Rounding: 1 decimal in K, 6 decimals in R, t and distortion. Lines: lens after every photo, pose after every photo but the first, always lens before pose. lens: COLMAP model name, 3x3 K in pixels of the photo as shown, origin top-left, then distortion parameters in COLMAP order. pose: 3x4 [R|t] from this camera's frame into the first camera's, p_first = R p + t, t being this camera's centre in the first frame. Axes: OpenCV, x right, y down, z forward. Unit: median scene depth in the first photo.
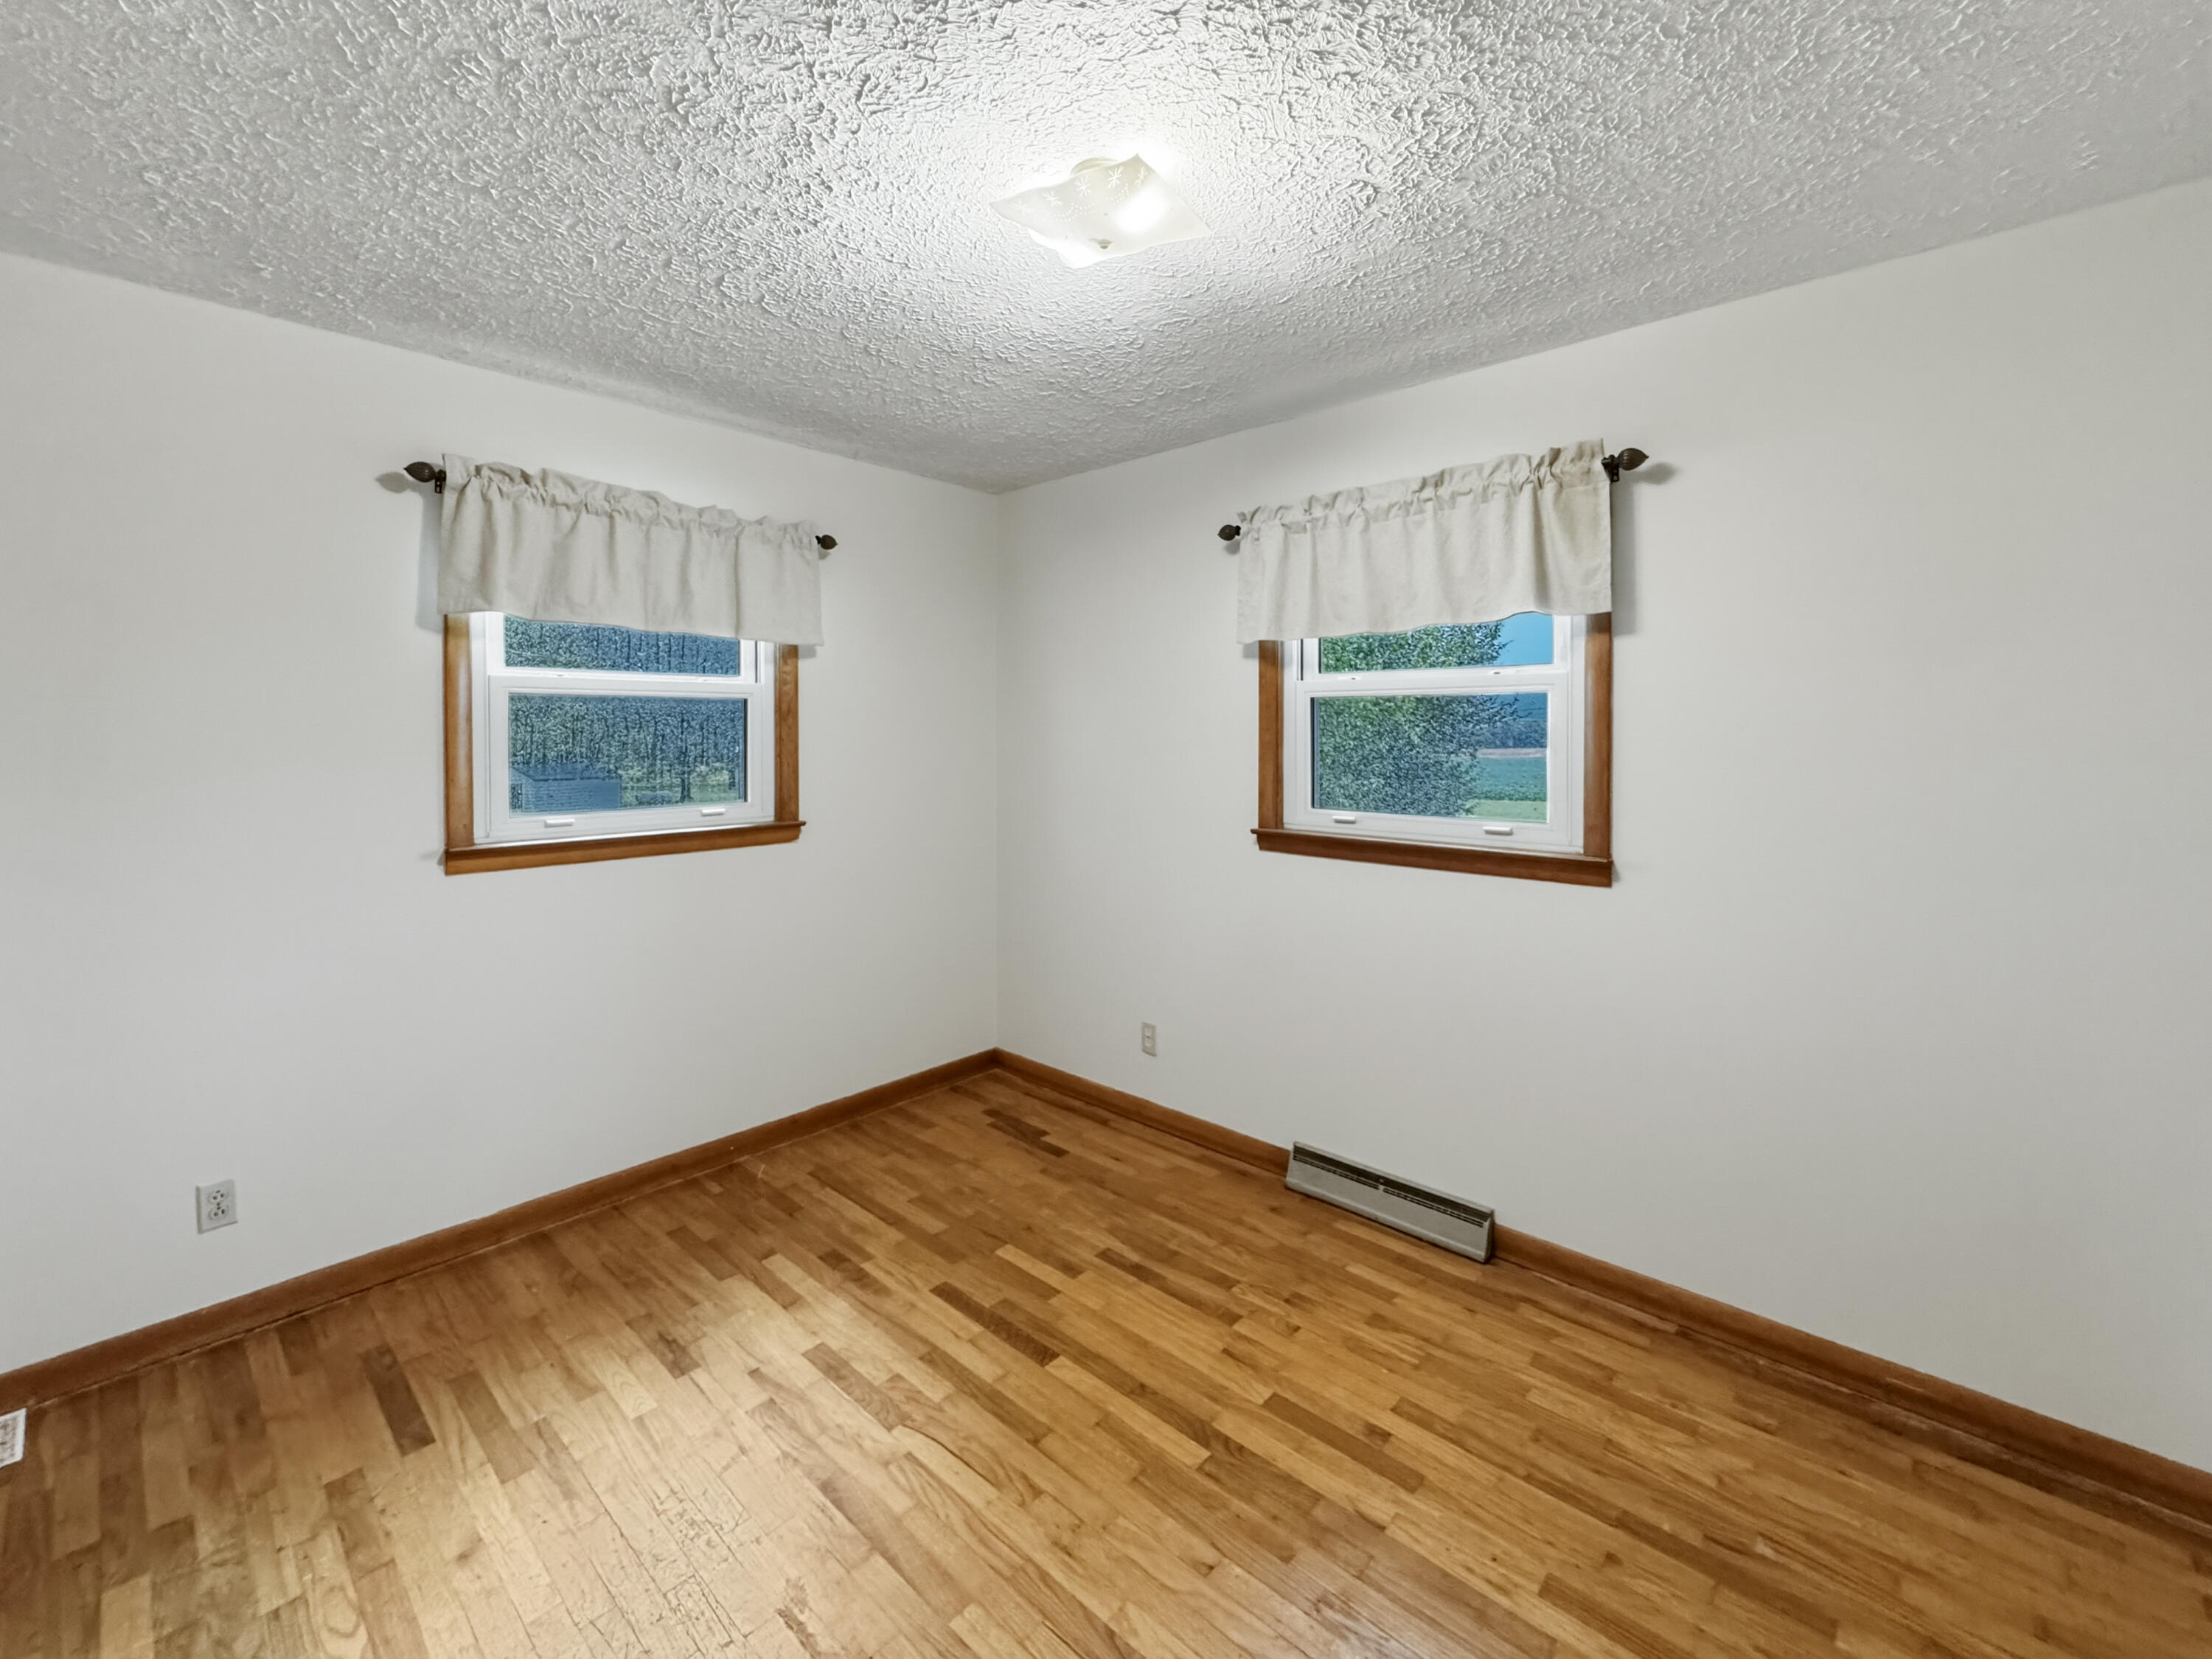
lens RADIAL K [[918.6, 0, 1106.0], [0, 918.6, 829.5], [0, 0, 1]] dist [-0.001230, -0.000026]
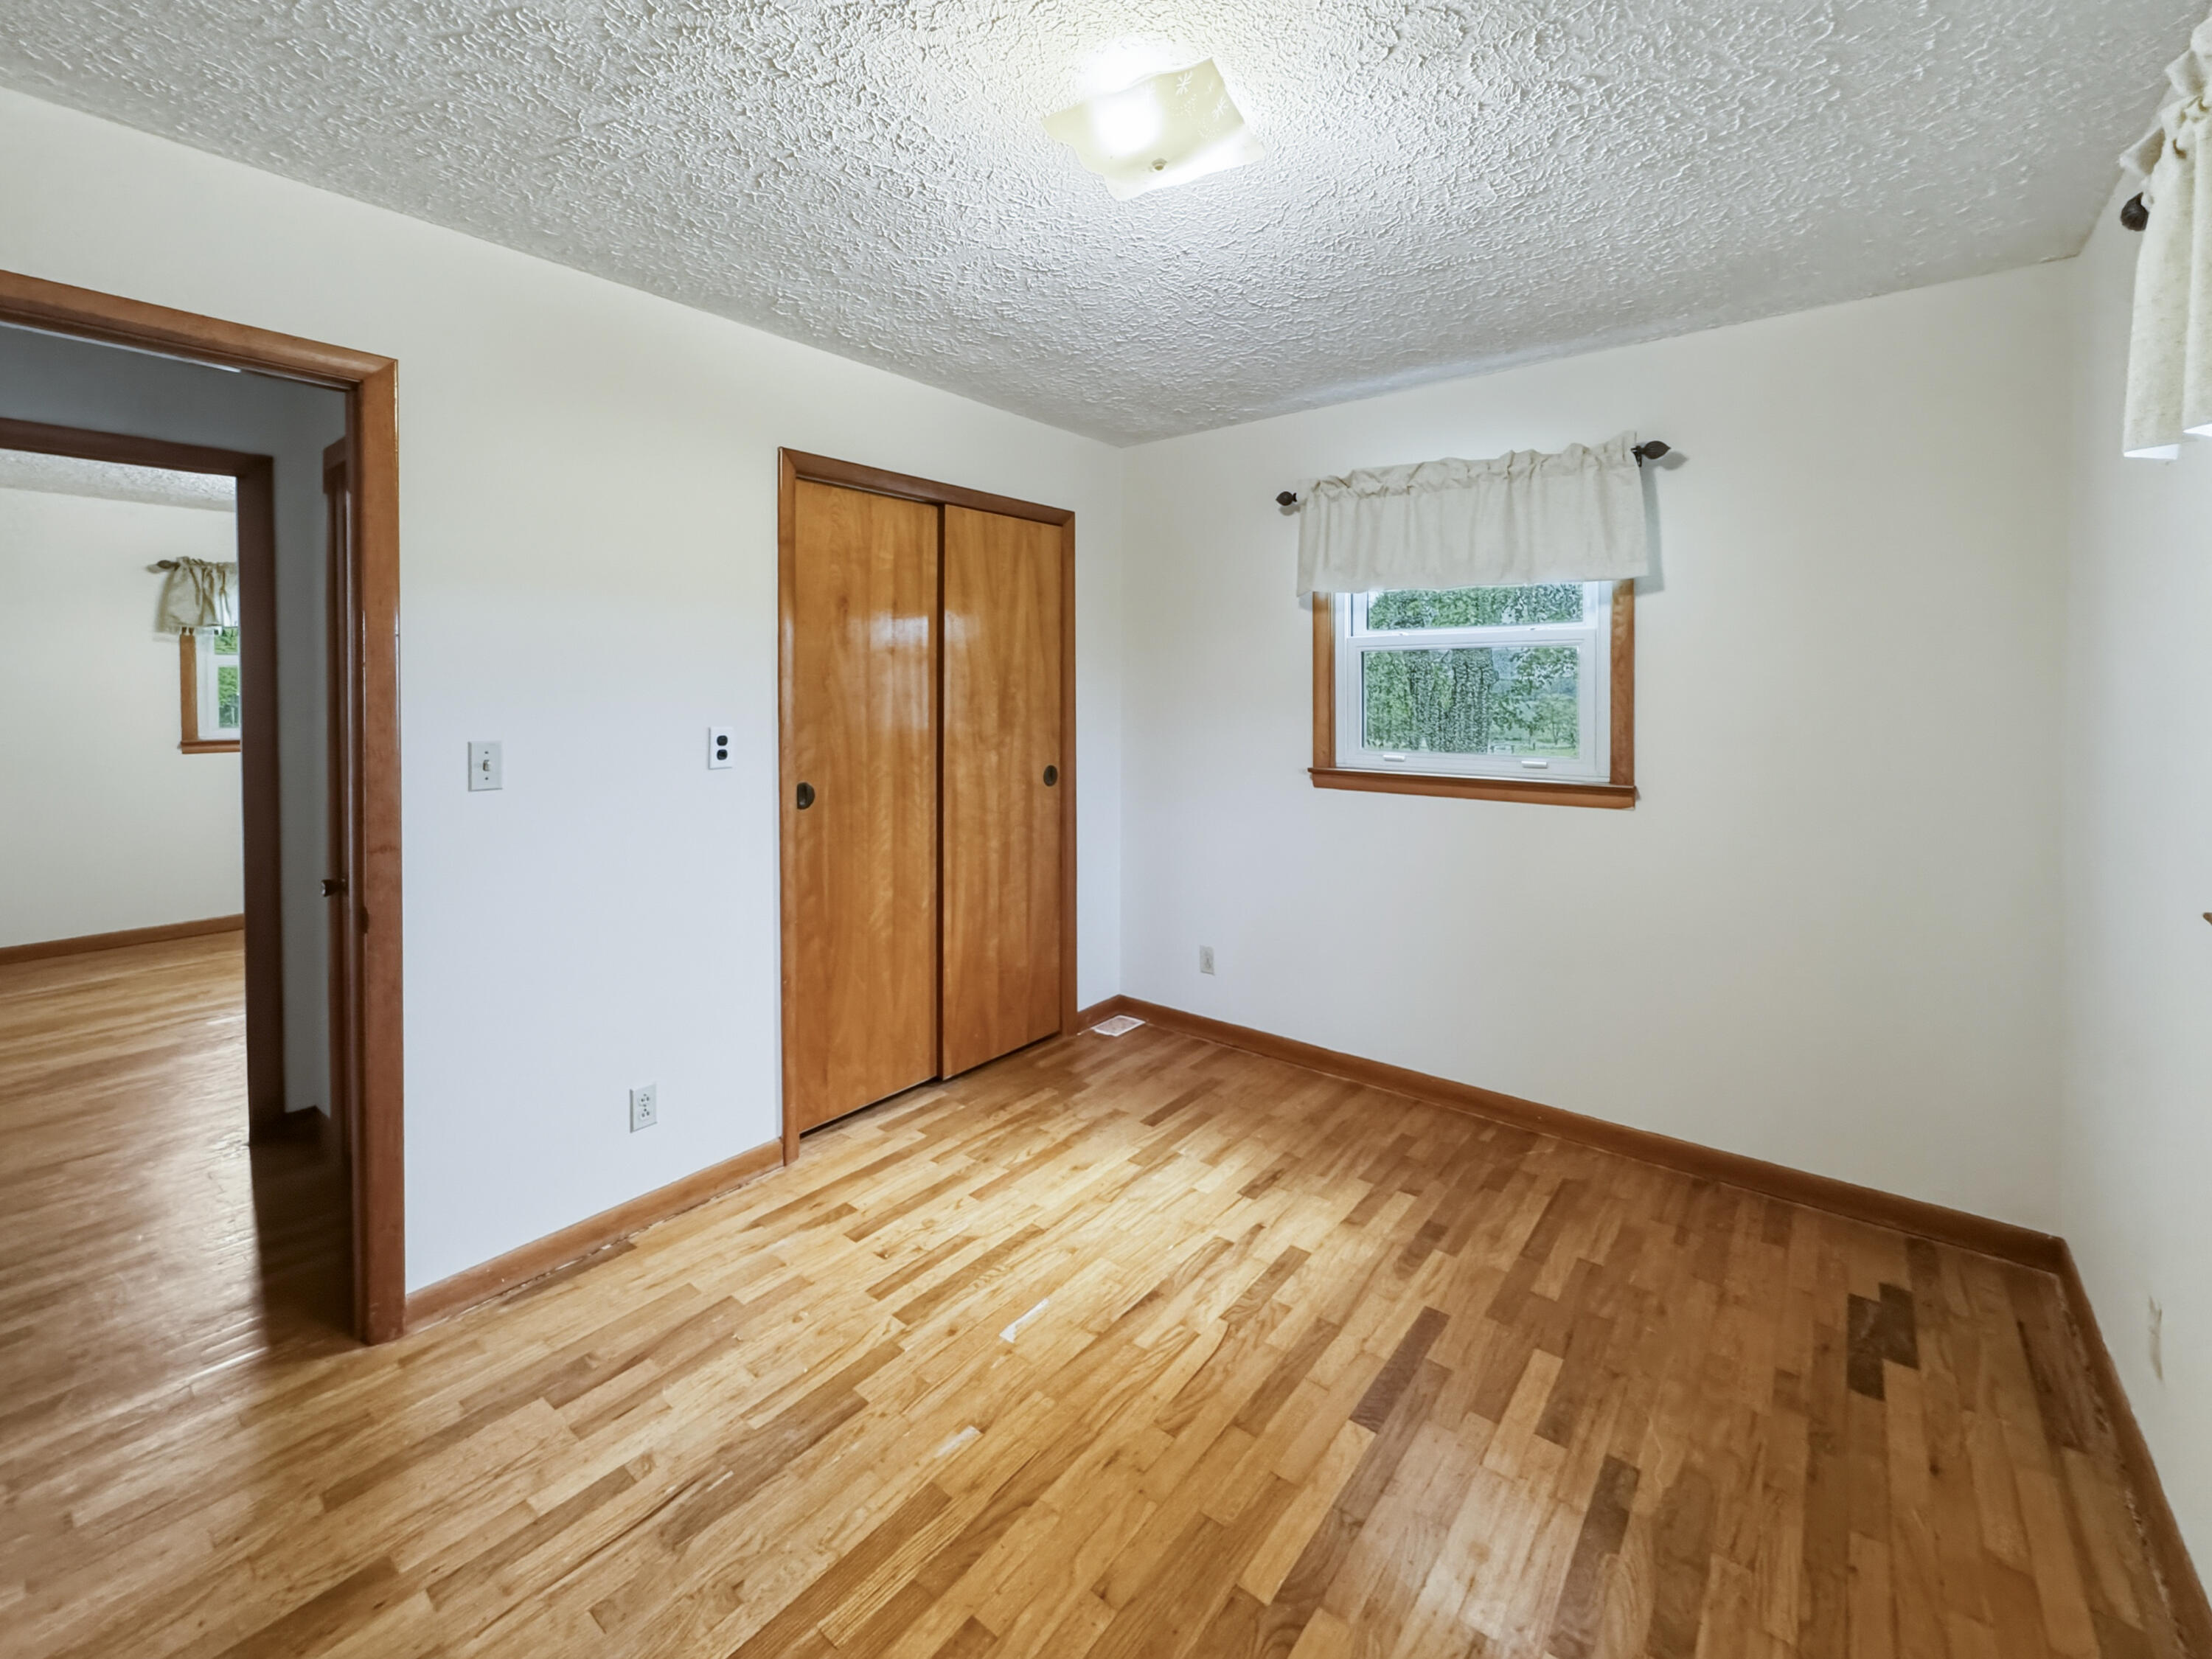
lens RADIAL K [[918.6, 0, 1106.0], [0, 918.6, 829.5], [0, 0, 1]] dist [-0.001230, -0.000026]
pose [[0.067854, 0.149857, -0.986377, 0.630711], [-0.102241, 0.984495, 0.142537, -0.056070], [0.992443, 0.091176, 0.082124, 0.598077]]
